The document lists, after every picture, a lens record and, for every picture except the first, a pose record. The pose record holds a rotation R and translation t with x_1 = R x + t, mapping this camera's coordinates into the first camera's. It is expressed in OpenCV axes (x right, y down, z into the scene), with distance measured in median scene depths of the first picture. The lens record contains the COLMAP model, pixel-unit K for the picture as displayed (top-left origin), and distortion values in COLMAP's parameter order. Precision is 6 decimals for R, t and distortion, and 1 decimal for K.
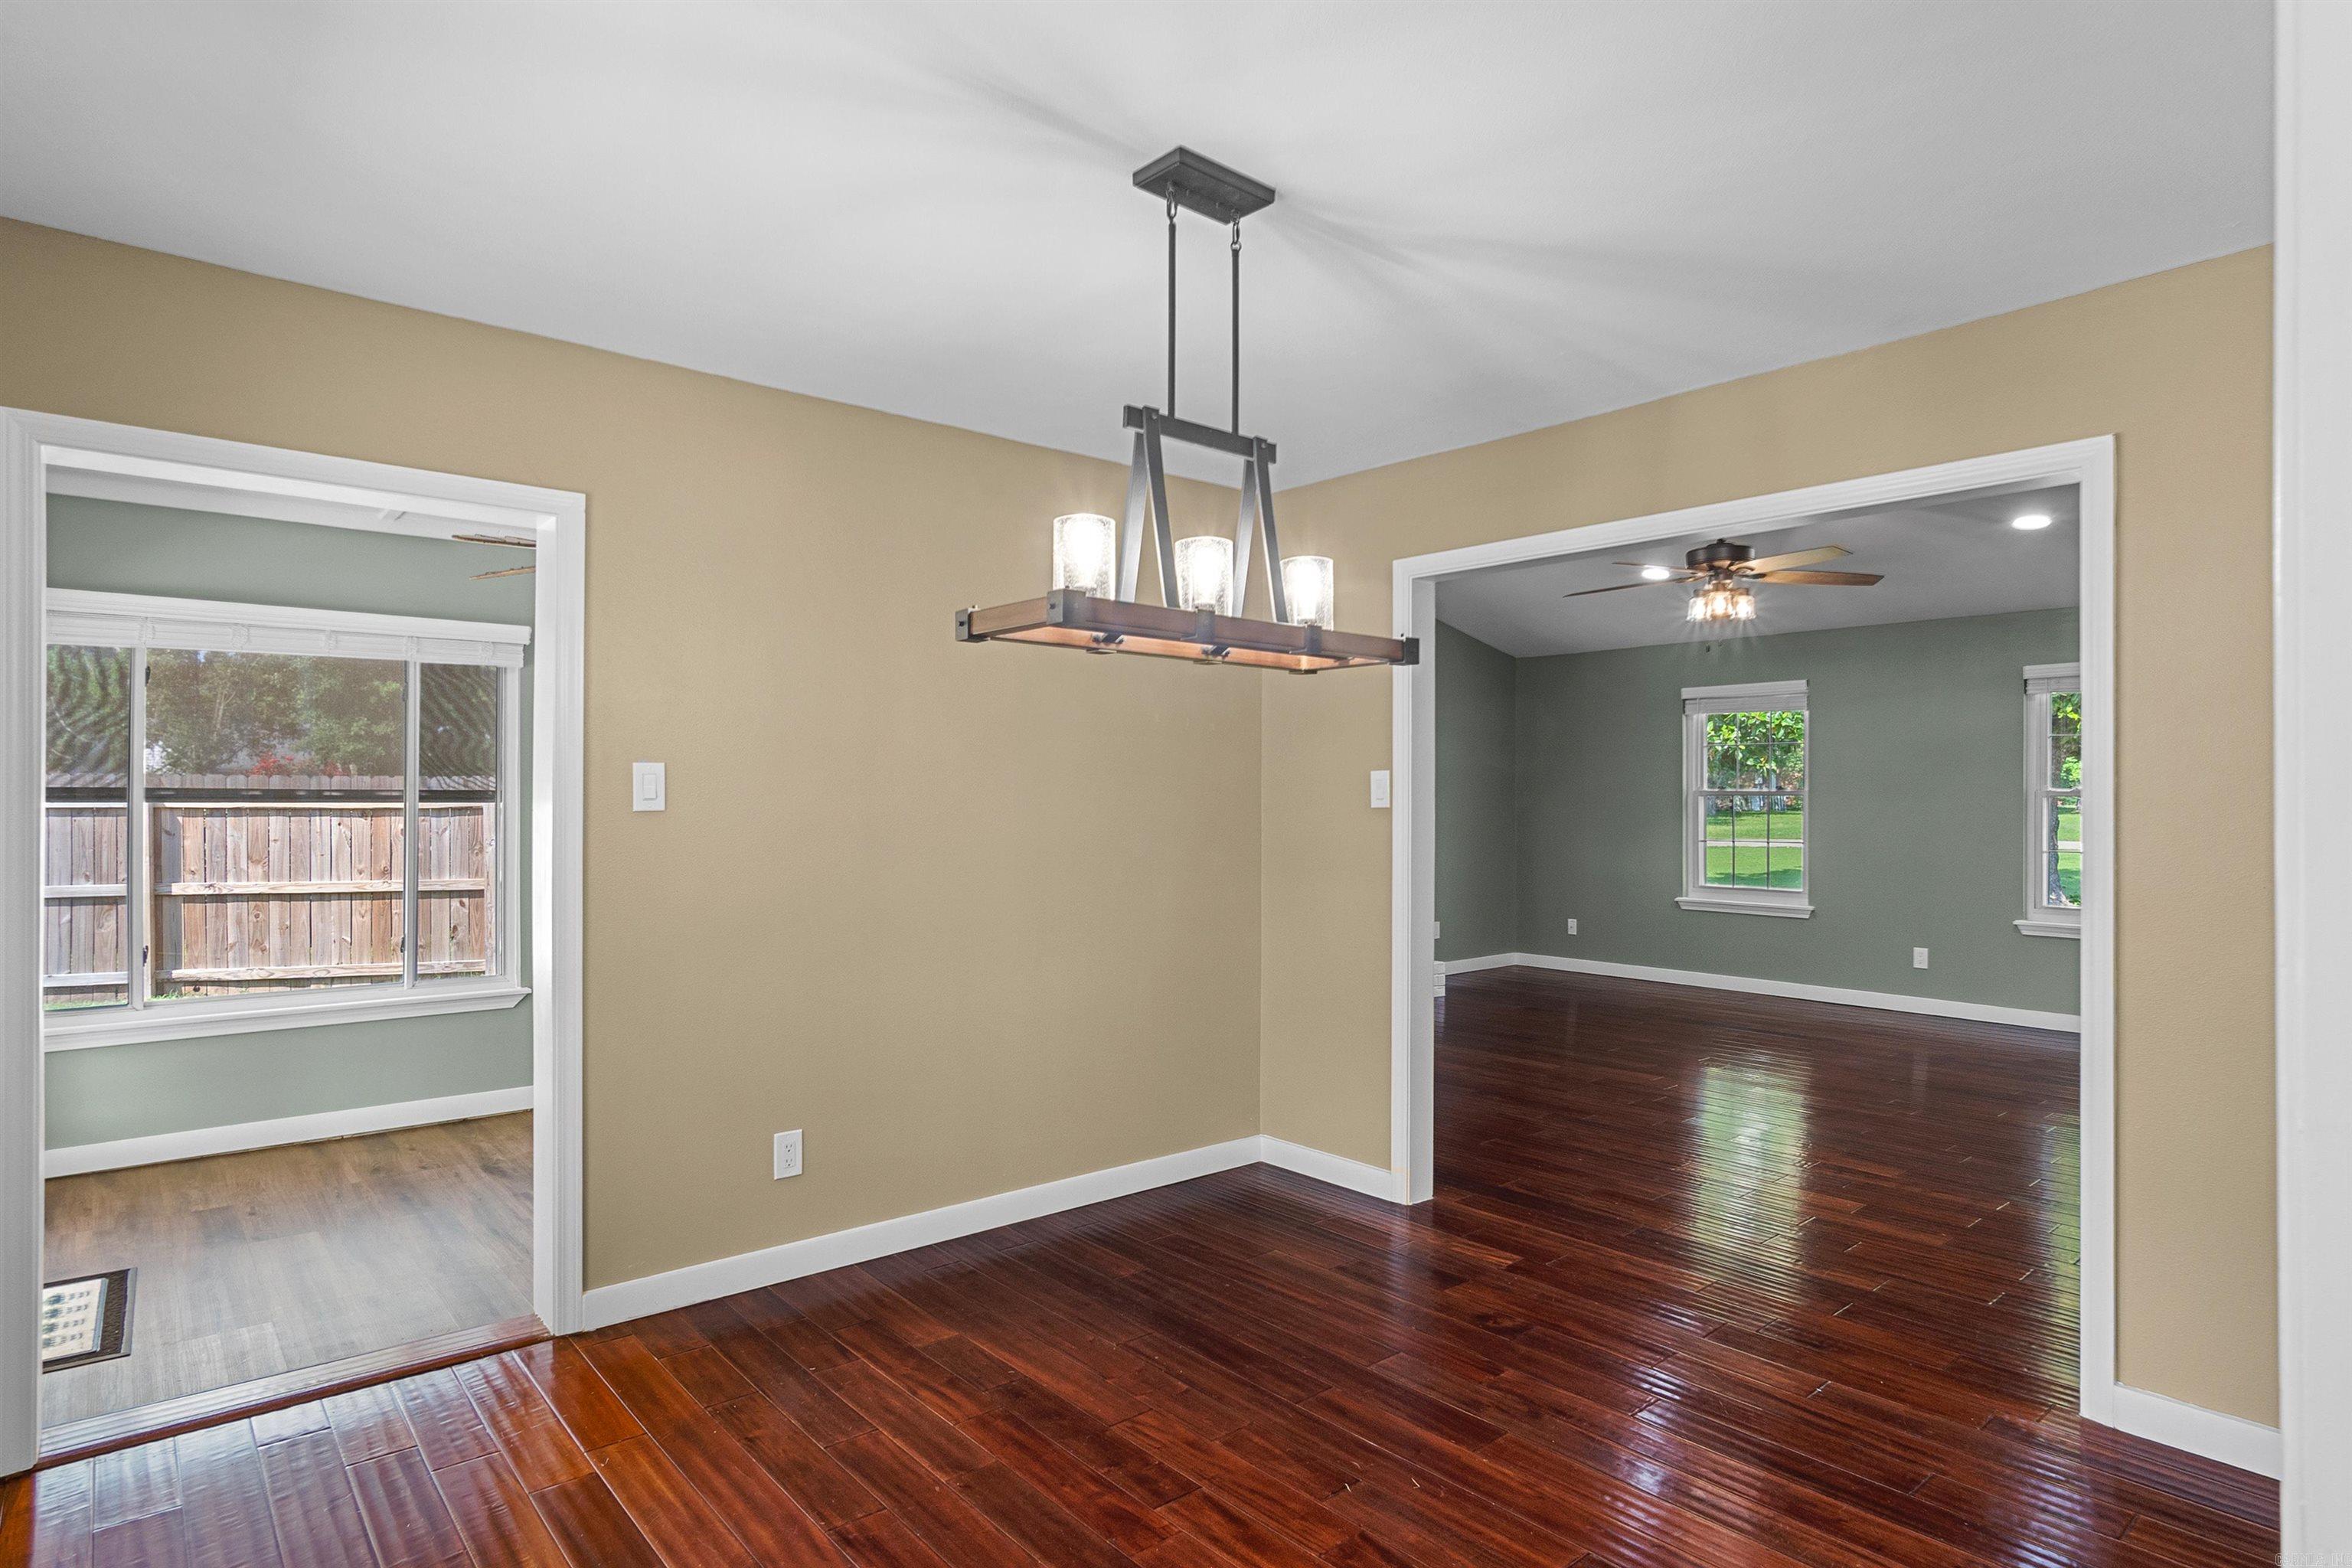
lens RADIAL K [[1262.4, 0, 1168.5], [0, 1262.4, 800.2], [0, 0, 1]] dist [-0.000621, 0.000796]
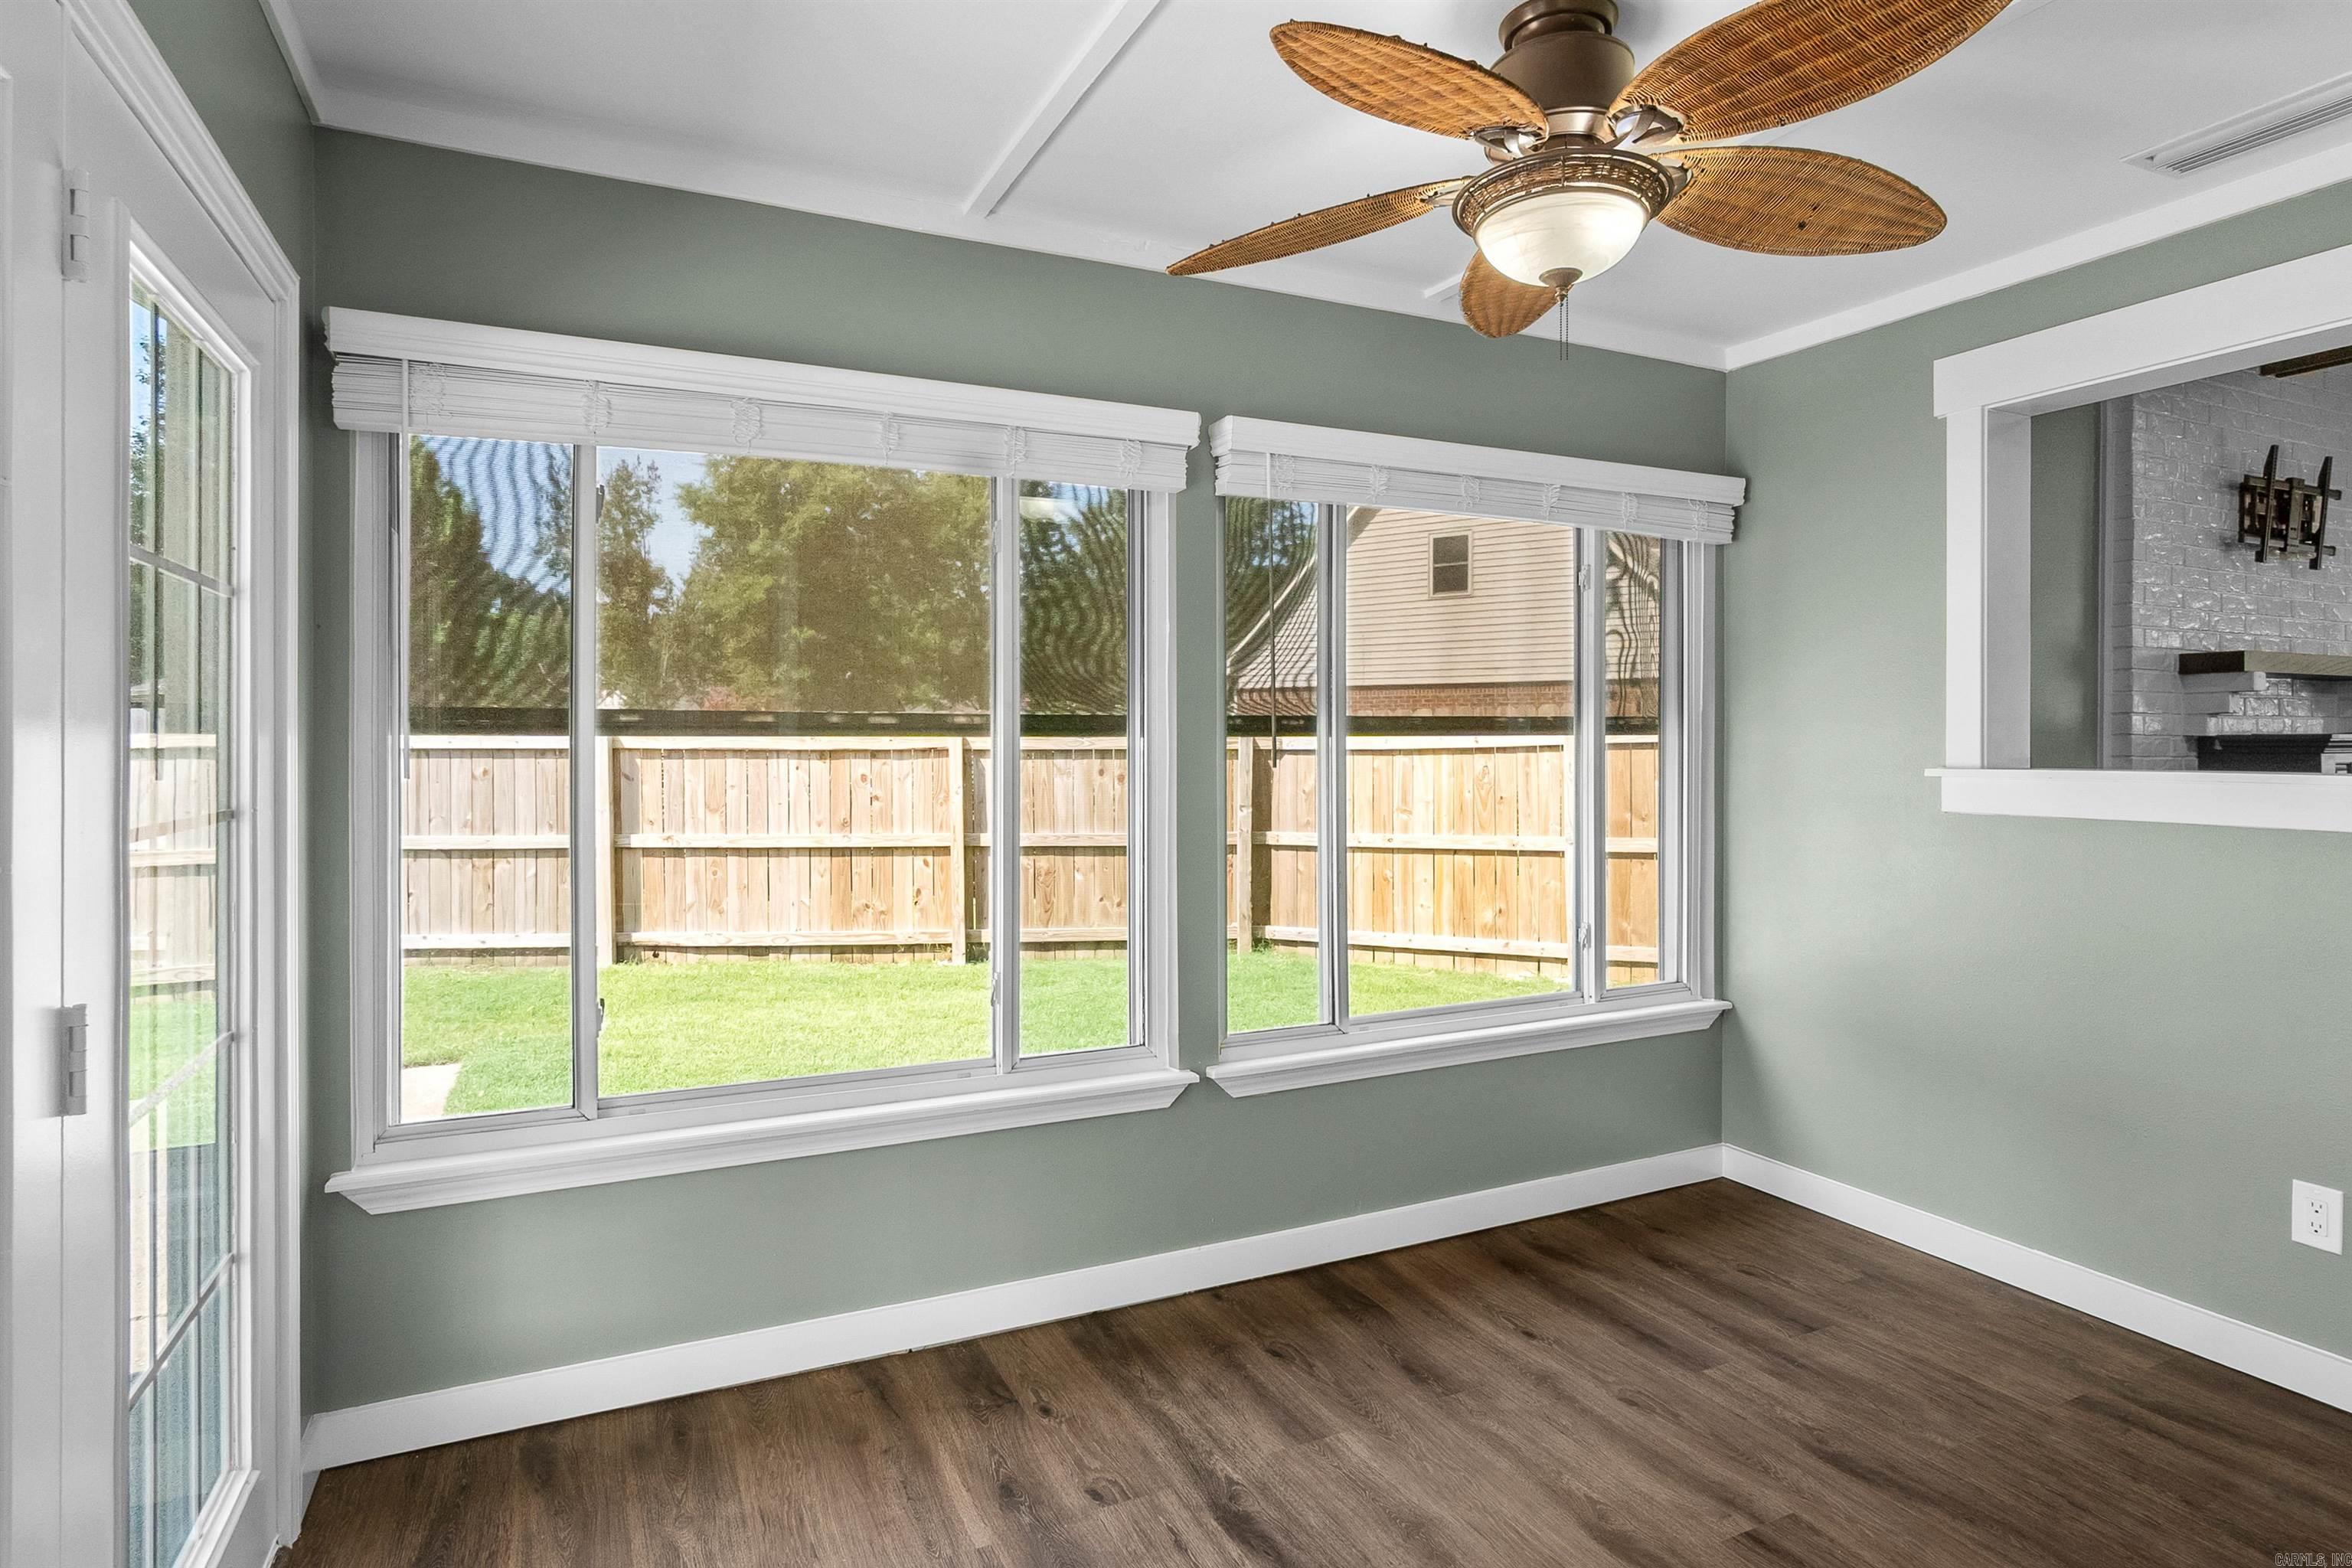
lens RADIAL K [[1259.3, 0, 1178.2], [0, 1259.3, 756.6], [0, 0, 1]] dist [-0.002755, 0.000035]
pose [[0.967554, 0.001206, -0.252660, -0.195611], [0.001715, 0.999934, 0.011341, 0.002203], [0.252657, -0.011407, 0.967489, 0.244122]]
